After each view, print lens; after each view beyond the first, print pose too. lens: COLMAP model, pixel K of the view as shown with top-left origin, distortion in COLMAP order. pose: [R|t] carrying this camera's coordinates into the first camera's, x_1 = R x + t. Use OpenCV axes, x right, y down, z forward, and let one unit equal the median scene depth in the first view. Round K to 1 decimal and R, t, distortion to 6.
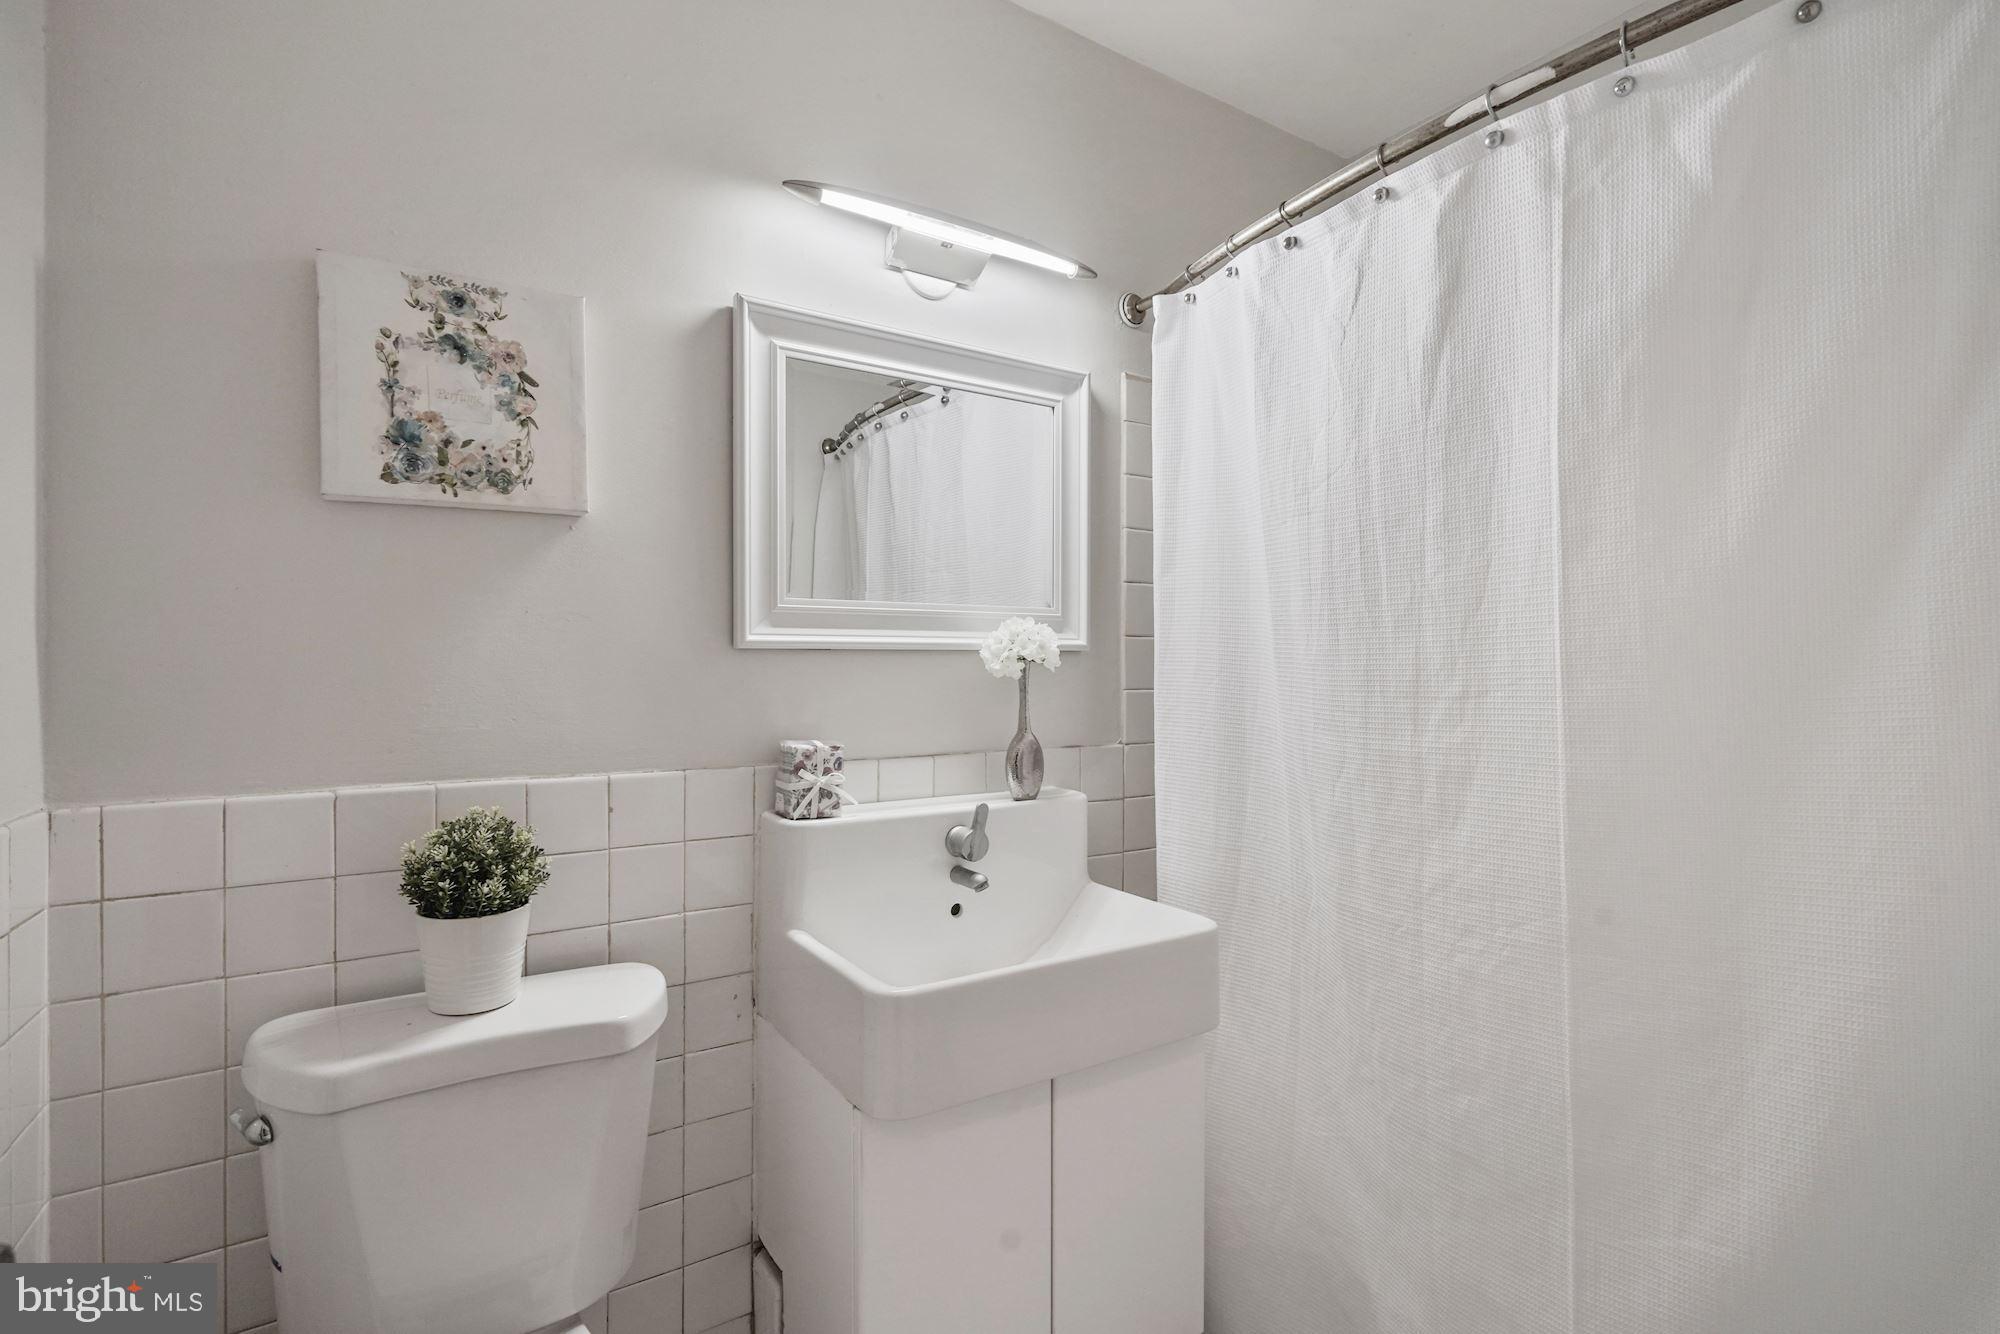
lens RADIAL K [[938.5, 0, 998.9], [0, 938.5, 662.9], [0, 0, 1]] dist [-0.002637, 0.000382]
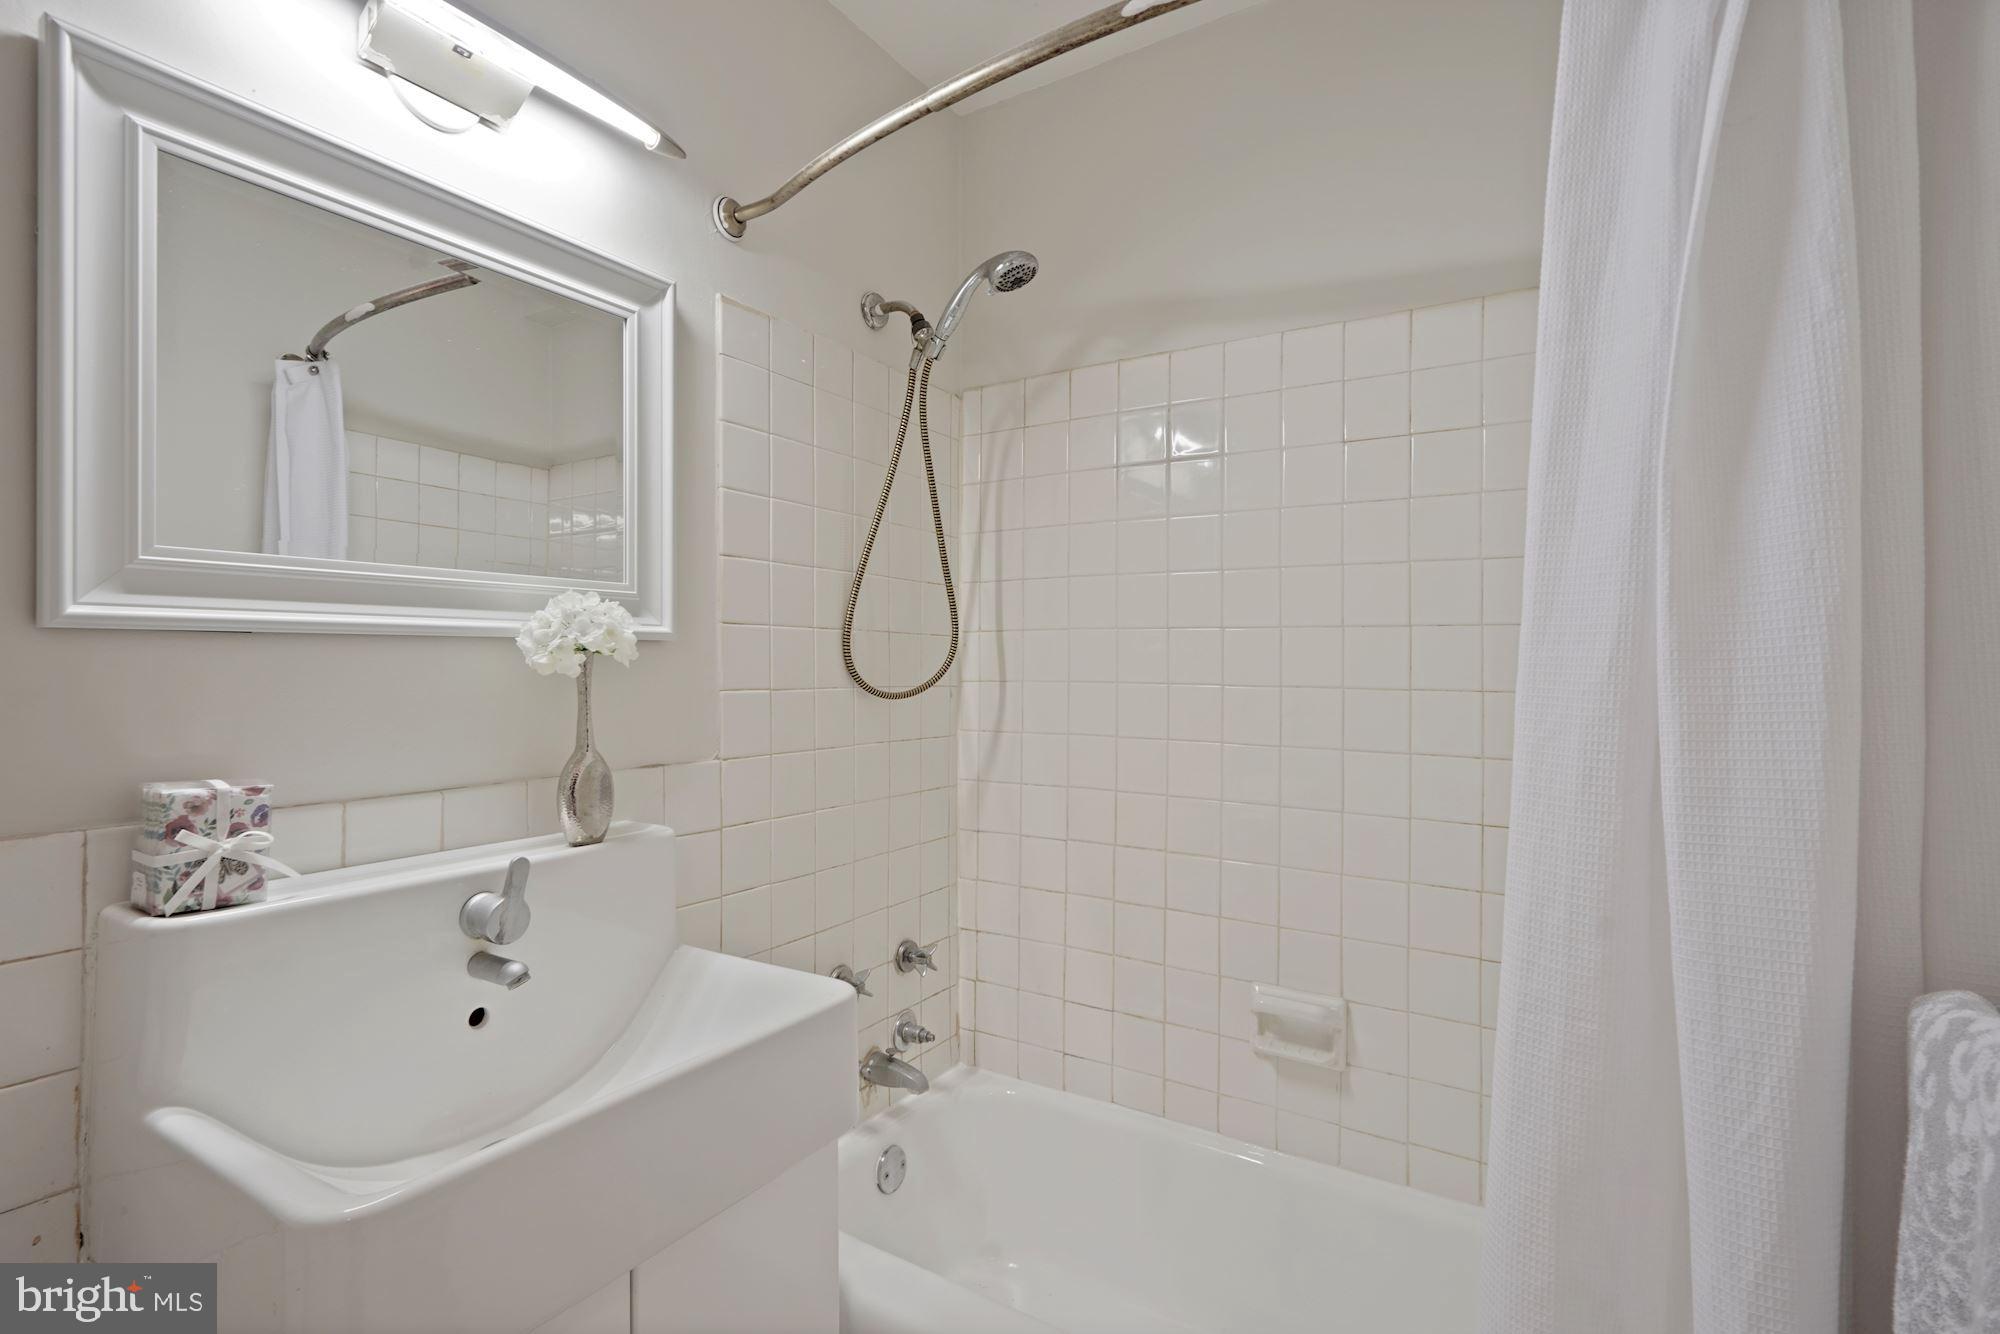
lens RADIAL K [[938.5, 0, 983.5], [0, 938.5, 656.5], [0, 0, 1]] dist [-0.002637, 0.000382]
pose [[0.908769, -0.002349, 0.417293, 0.004740], [0.007056, 0.999928, -0.009739, 0.011185], [-0.417240, 0.011795, 0.908720, 0.225978]]
